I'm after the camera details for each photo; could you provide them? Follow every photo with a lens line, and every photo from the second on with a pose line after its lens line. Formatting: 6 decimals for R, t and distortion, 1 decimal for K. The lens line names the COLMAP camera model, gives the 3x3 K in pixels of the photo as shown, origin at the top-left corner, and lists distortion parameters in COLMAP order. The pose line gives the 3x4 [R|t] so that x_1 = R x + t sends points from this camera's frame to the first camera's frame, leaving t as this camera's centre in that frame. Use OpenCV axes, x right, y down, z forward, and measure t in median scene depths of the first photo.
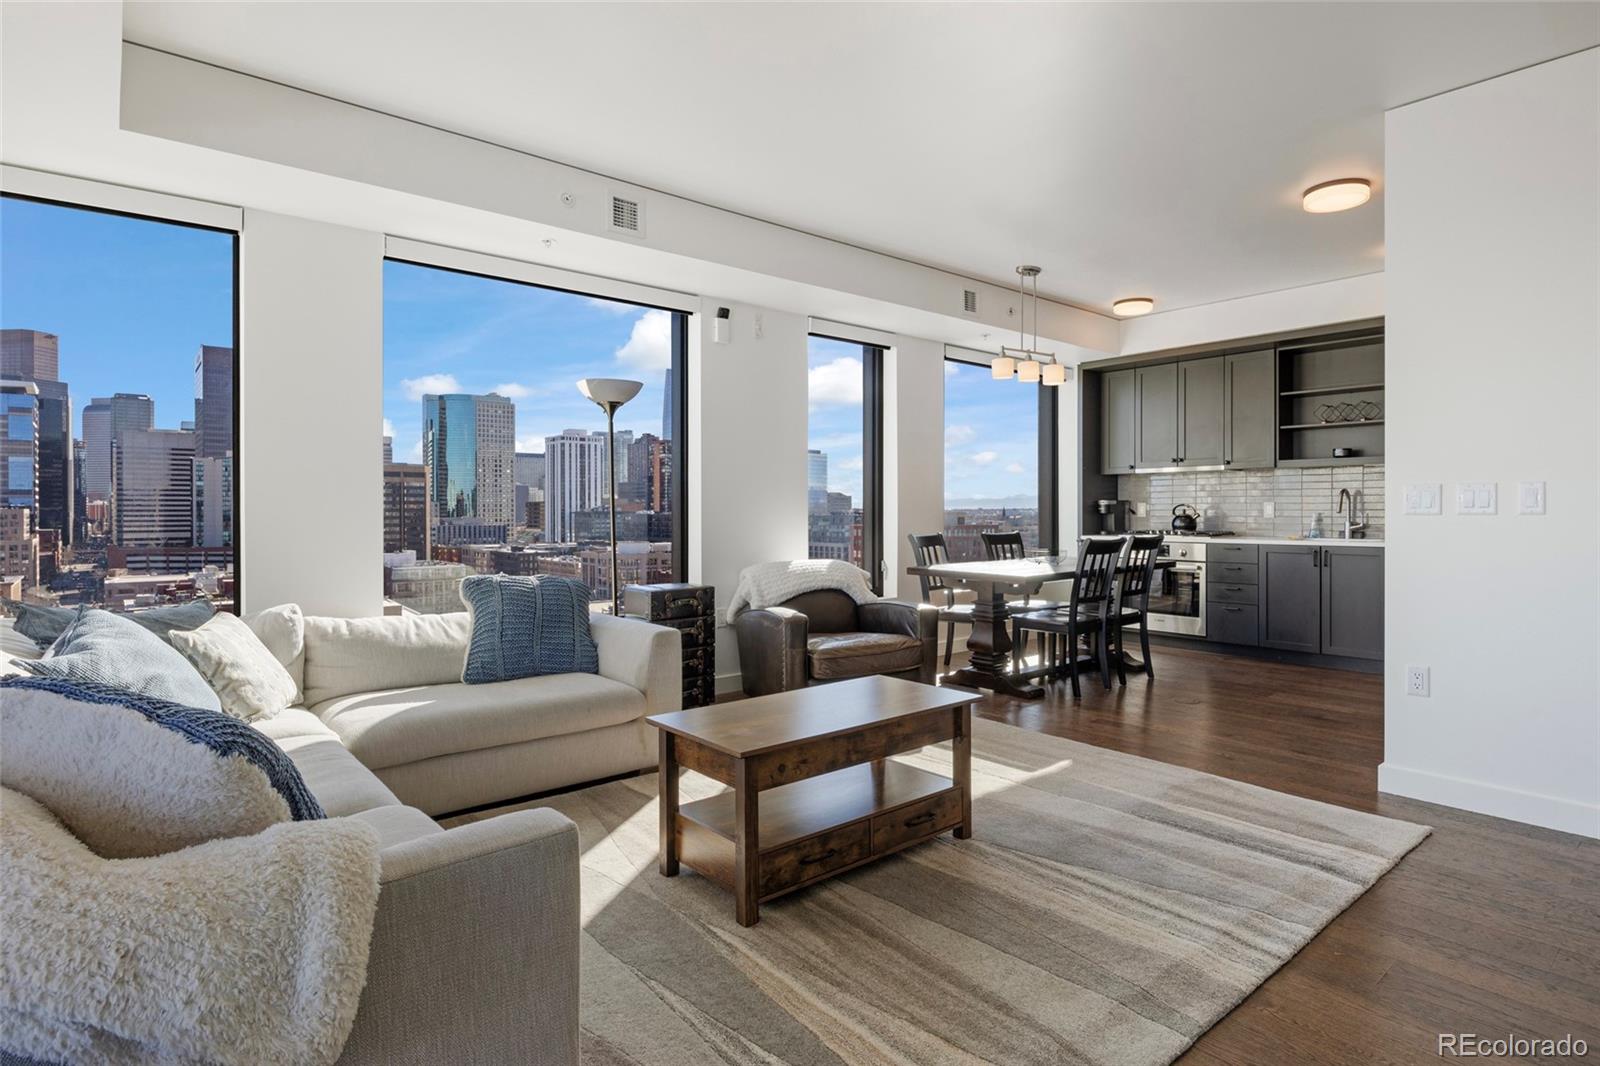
lens RADIAL K [[836.0, 0, 827.3], [0, 836.0, 514.7], [0, 0, 1]] dist [-0.005932, -0.001349]
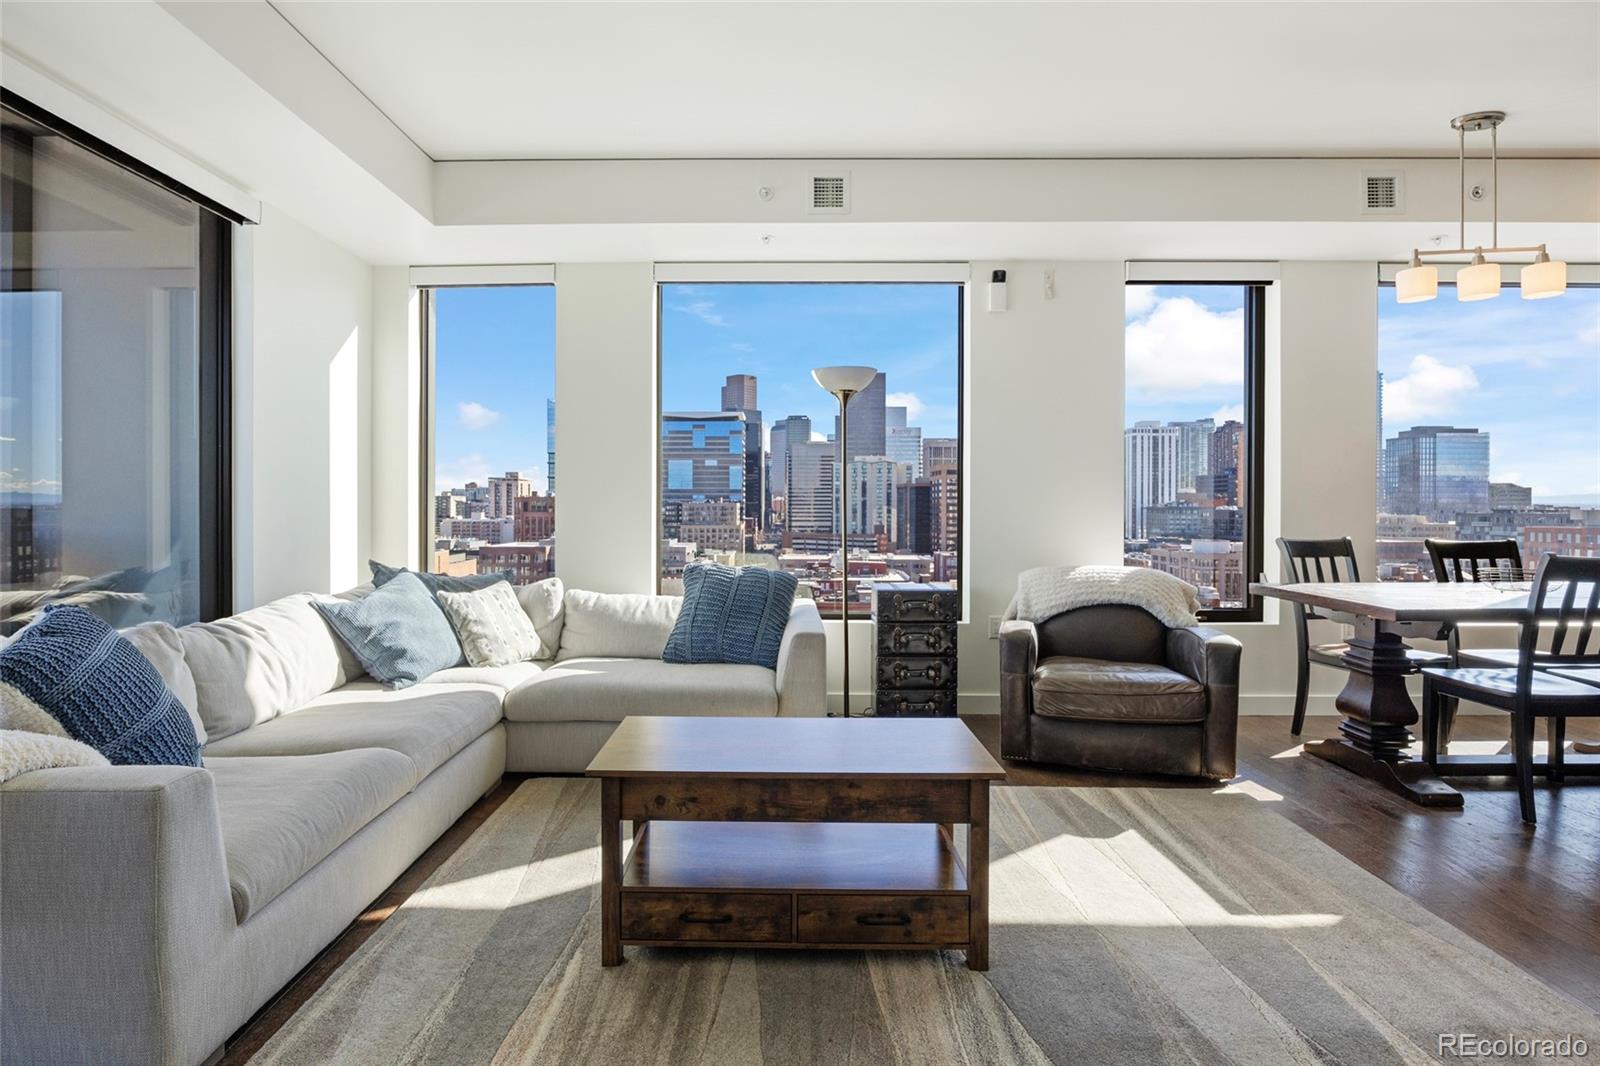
lens RADIAL K [[826.8, 0, 766.8], [0, 826.8, 510.8], [0, 0, 1]] dist [-0.014735, -0.000311]
pose [[0.739900, 0.008014, -0.672670, 0.231245], [-0.007089, 0.999966, 0.004116, 0.000278], [0.672680, 0.001723, 0.739932, 0.172115]]
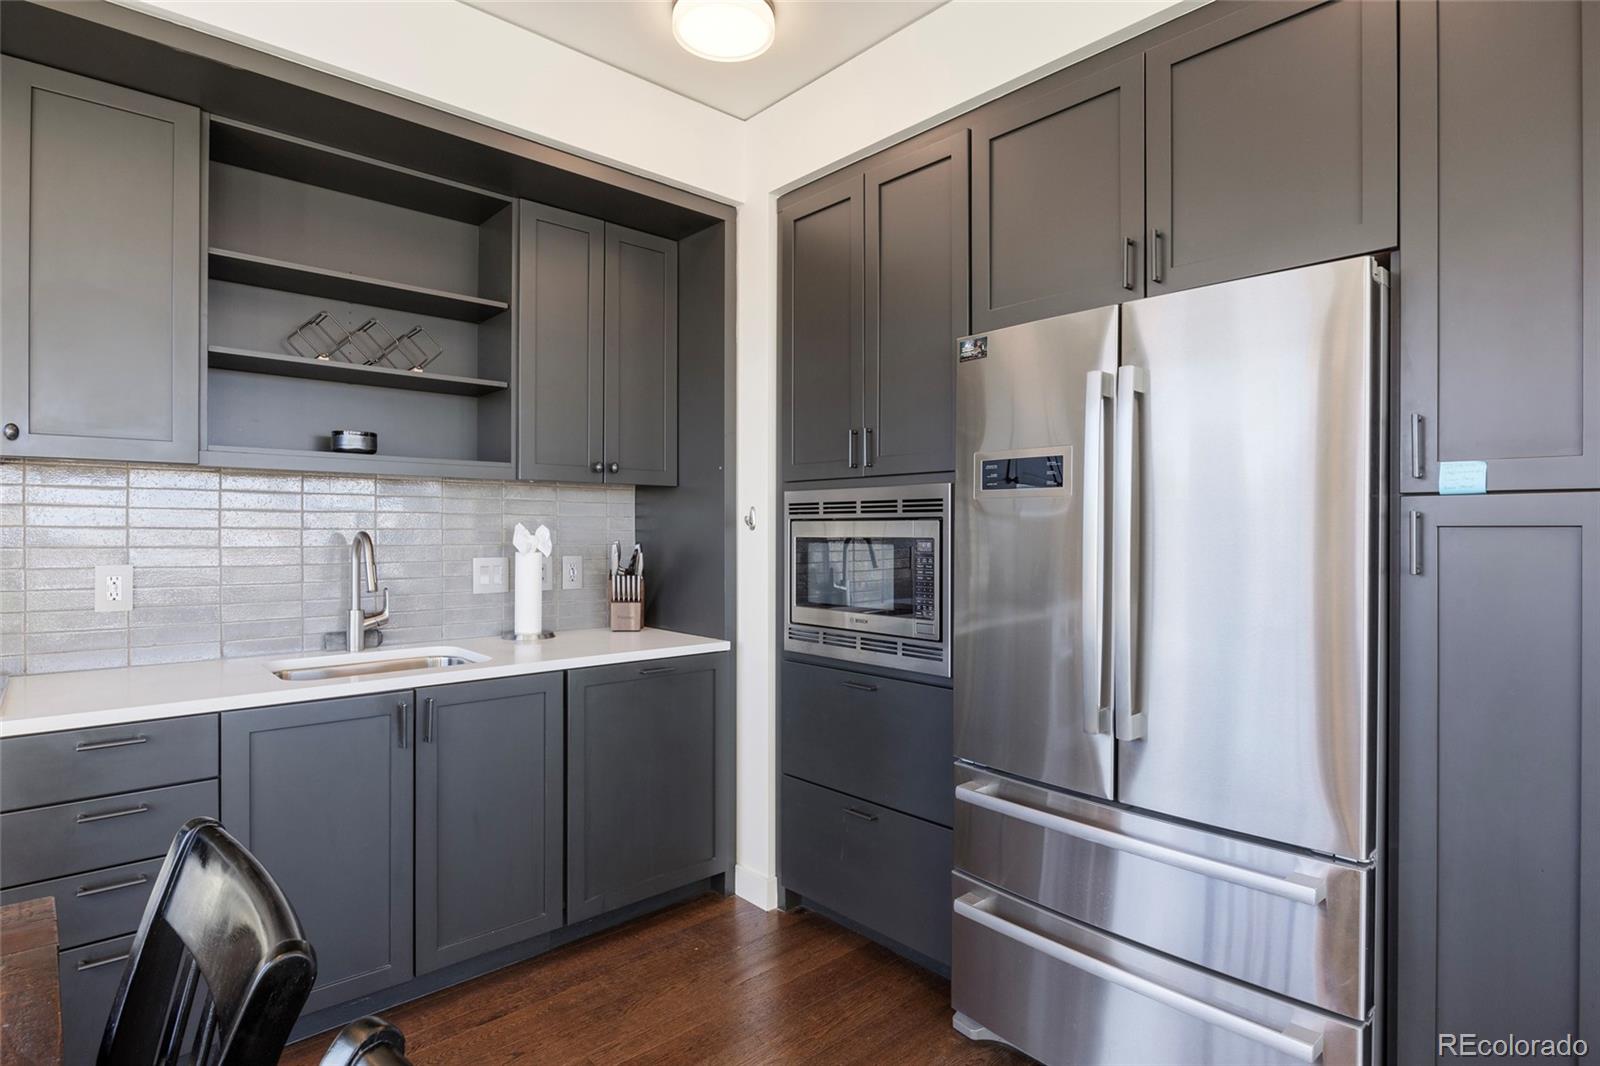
lens RADIAL K [[835.0, 0, 800.0], [0, 835.0, 533.0], [0, 0, 1]] dist [-0.002210, -0.000483]
pose [[-0.031782, -0.001520, 0.999494, 0.202413], [0.001443, 0.999998, 0.001567, -0.030173], [-0.999494, 0.001493, -0.031779, 0.794264]]
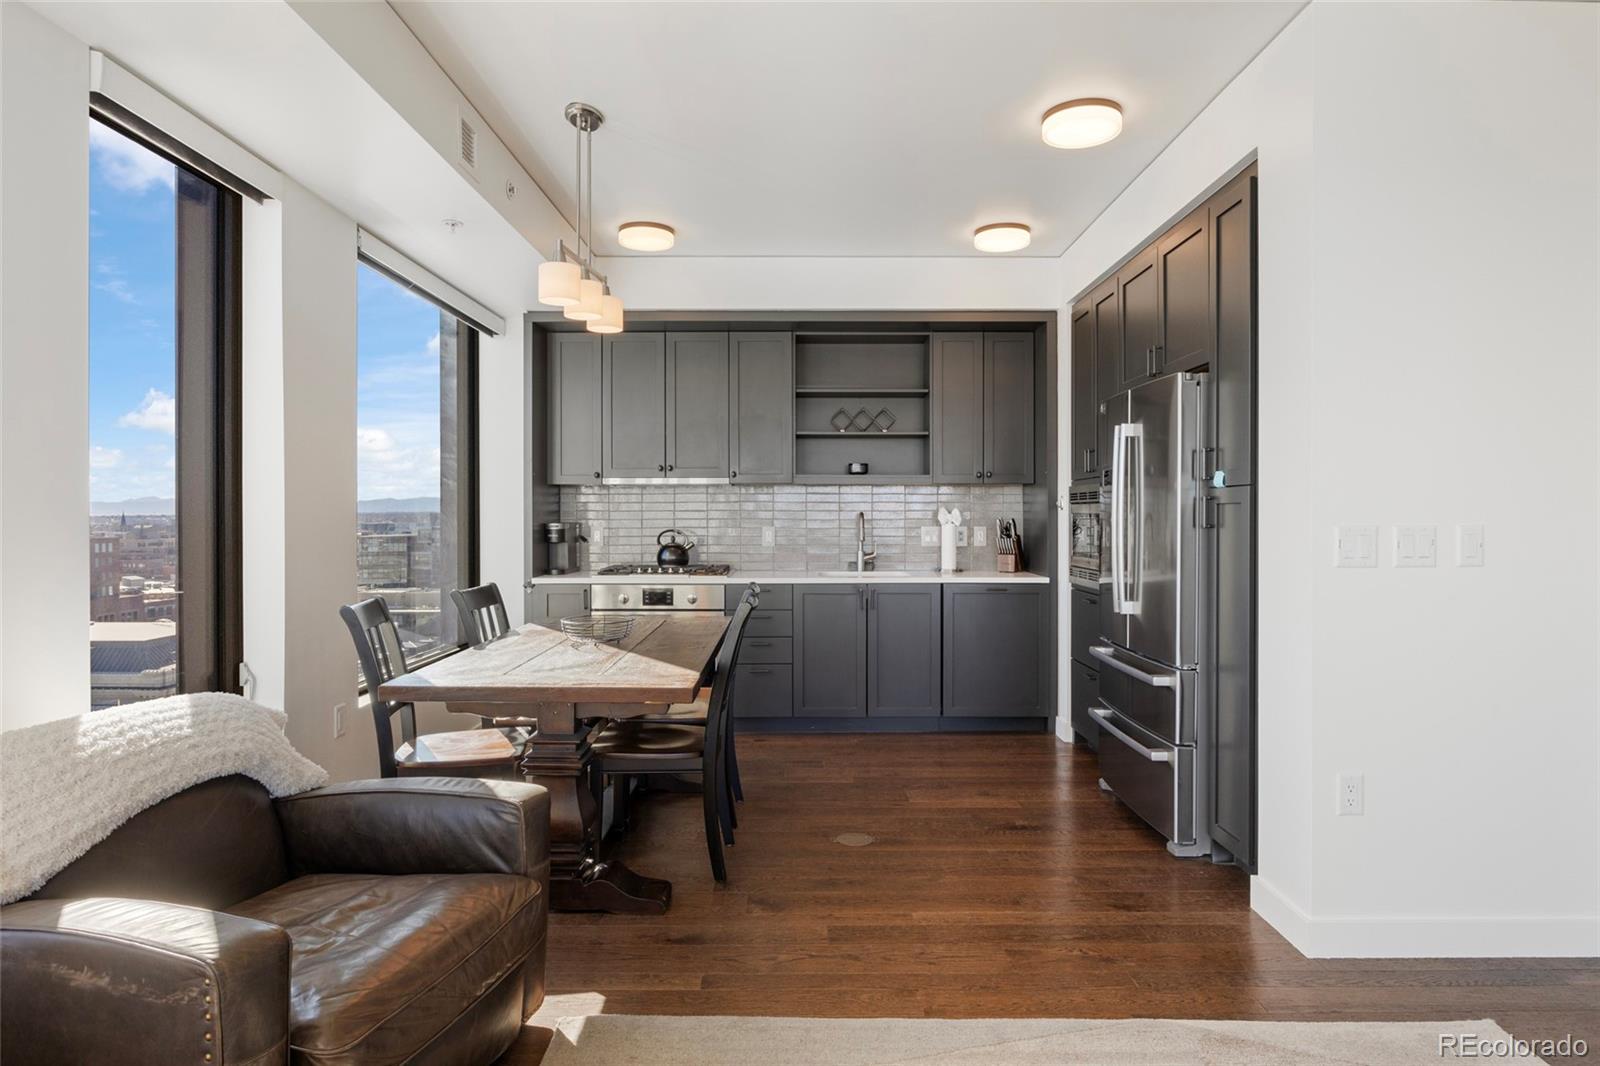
lens RADIAL K [[910.4, 0, 800.0], [0, 910.4, 533.0], [0, 0, 1]] dist [-0.003315, -0.000700]
pose [[0.652724, -0.012094, 0.757499, -0.109742], [0.002511, 0.999902, 0.013801, -0.022465], [-0.757592, -0.007106, 0.652690, 0.449762]]
